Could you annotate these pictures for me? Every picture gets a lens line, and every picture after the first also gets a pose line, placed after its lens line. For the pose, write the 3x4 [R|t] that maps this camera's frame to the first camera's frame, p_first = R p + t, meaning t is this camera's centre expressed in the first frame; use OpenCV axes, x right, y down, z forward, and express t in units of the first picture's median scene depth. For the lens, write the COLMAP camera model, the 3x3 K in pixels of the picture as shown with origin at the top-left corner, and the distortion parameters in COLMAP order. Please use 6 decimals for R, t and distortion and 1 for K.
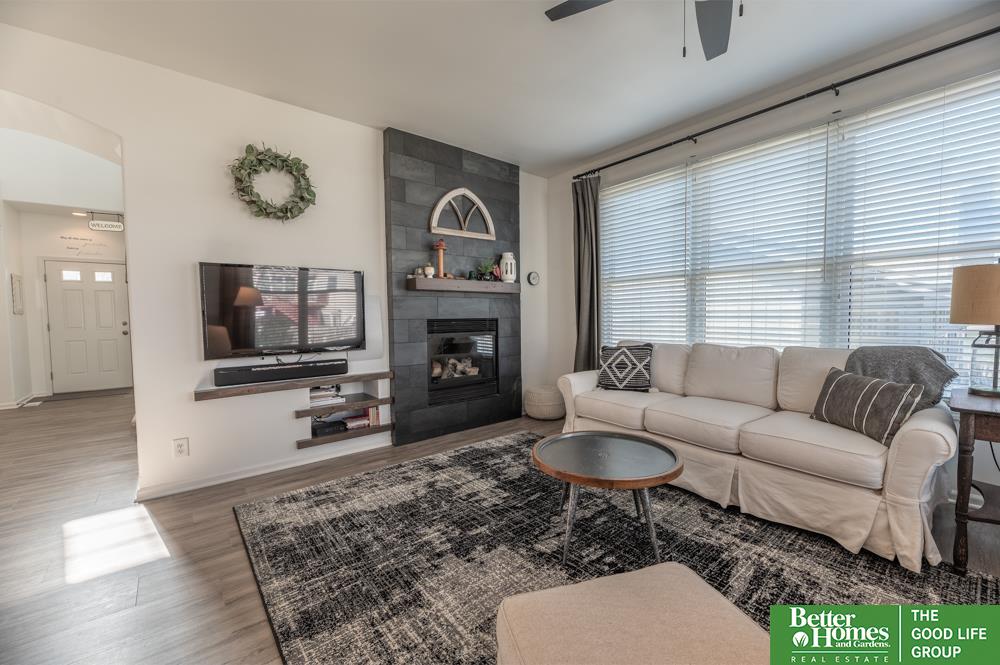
lens RADIAL K [[407.6, 0, 500.8], [0, 407.6, 332.8], [0, 0, 1]] dist [-0.003691, -0.000796]
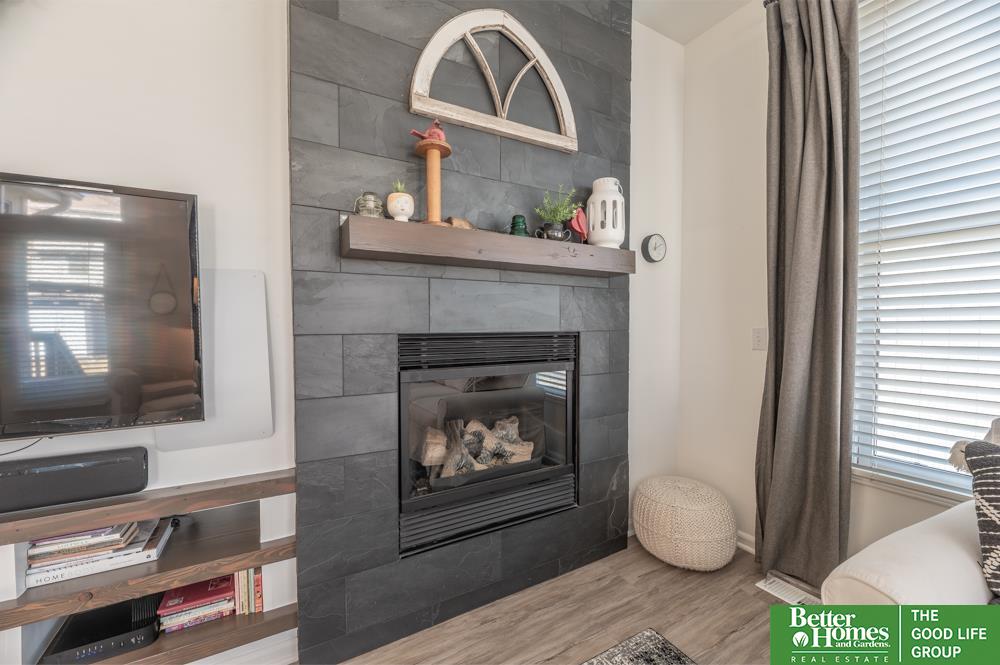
lens RADIAL K [[407.6, 0, 504.2], [0, 407.6, 337.3], [0, 0, 1]] dist [-0.003691, -0.000796]
pose [[0.987306, 0.014773, -0.158139, -0.018831], [-0.016317, 0.999831, -0.008465, -0.026487], [0.157988, 0.010938, 0.987381, 0.590173]]
